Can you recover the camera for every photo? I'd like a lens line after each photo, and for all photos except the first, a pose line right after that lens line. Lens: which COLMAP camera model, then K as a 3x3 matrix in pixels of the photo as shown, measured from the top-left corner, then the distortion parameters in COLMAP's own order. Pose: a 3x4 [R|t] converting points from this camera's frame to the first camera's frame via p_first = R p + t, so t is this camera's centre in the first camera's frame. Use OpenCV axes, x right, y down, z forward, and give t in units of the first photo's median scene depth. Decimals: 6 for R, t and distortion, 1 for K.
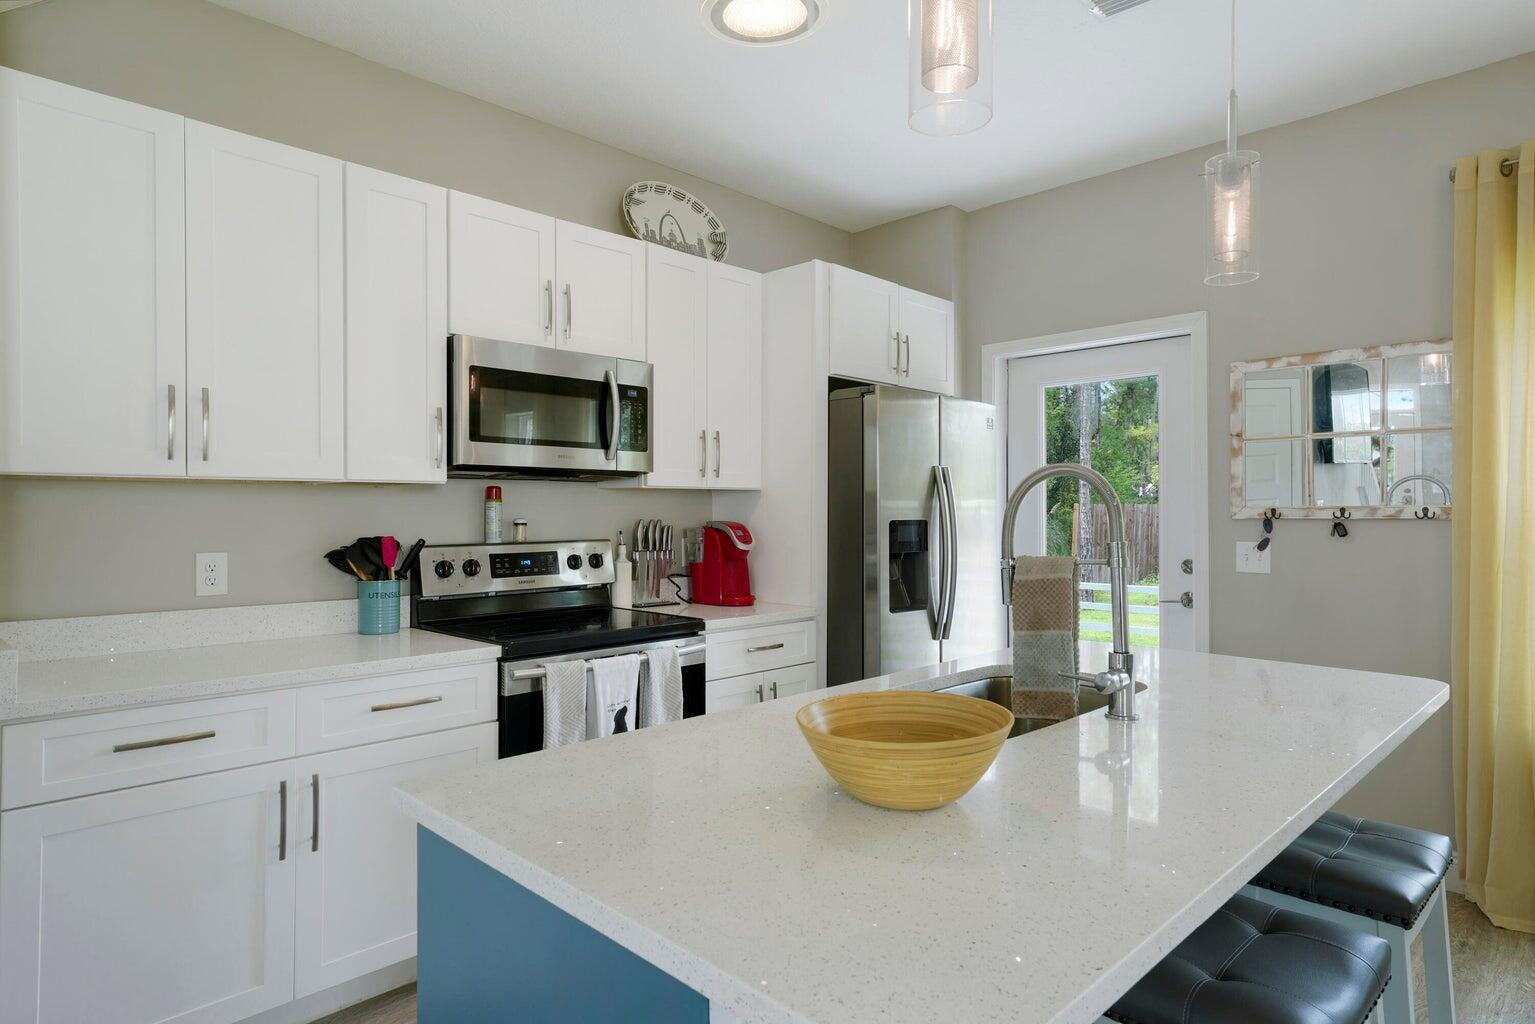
lens RADIAL K [[881.1, 0, 767.5], [0, 881.1, 512.0], [0, 0, 1]] dist [0.021289, 0.000076]
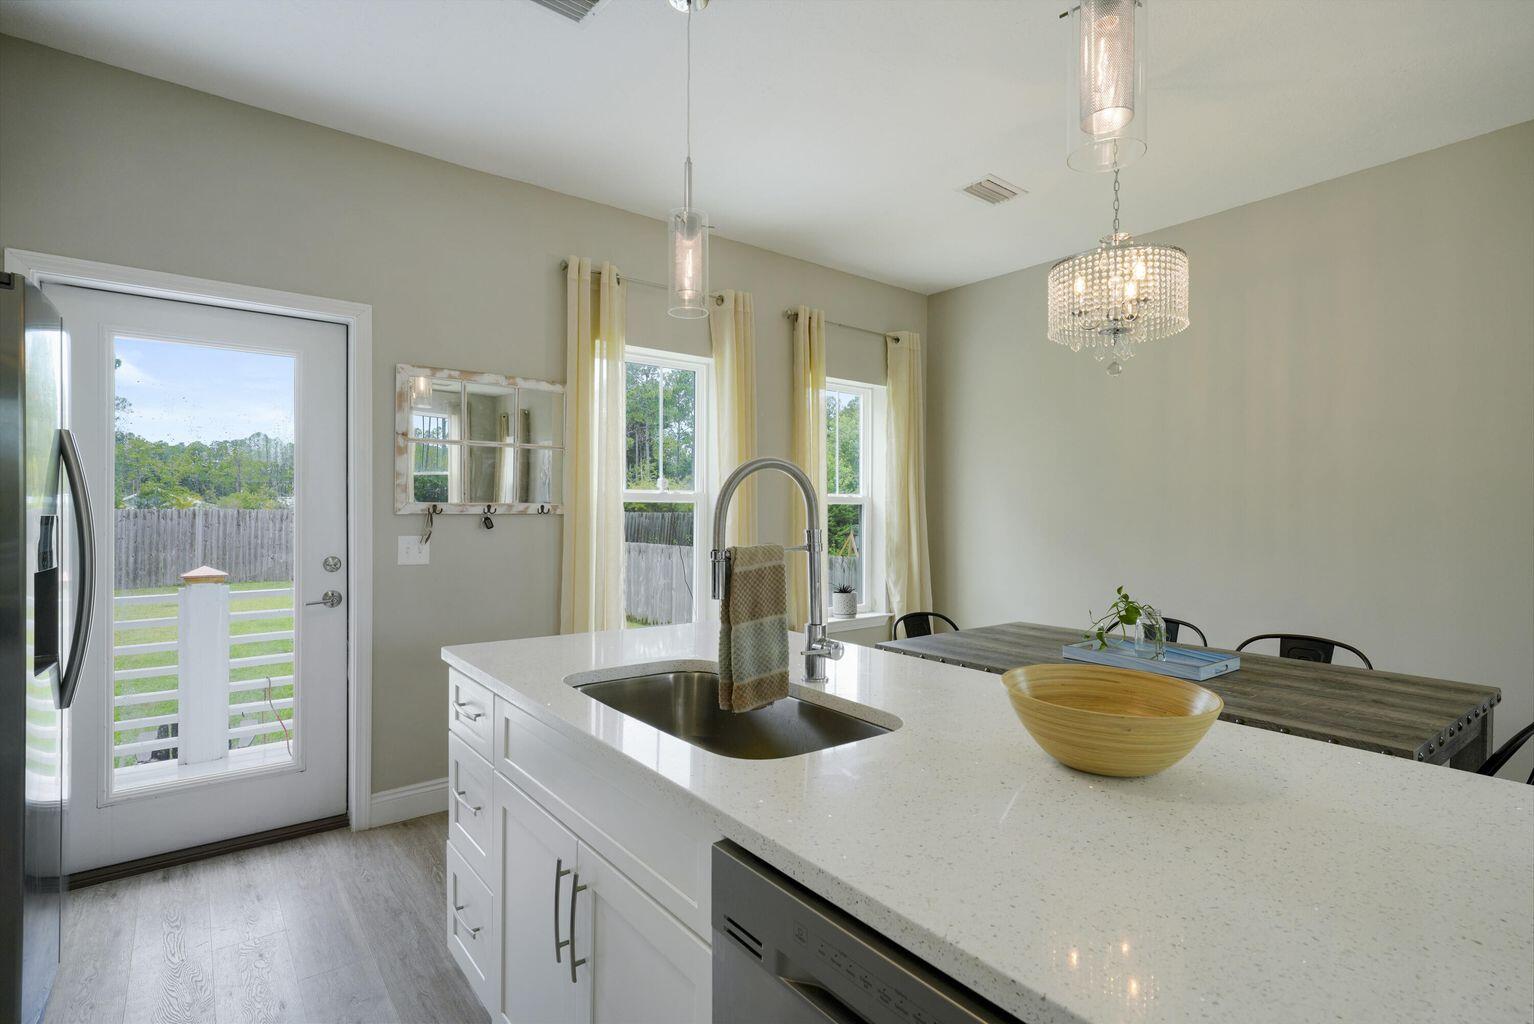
lens RADIAL K [[749.1, 0, 767.0], [0, 749.1, 512.0], [0, 0, 1]] dist [-0.002508, -0.000203]
pose [[0.132870, 0.003536, 0.991127, -0.303569], [-0.002465, 0.999992, -0.003237, 0.007336], [-0.991130, -0.002013, 0.132878, 0.481311]]
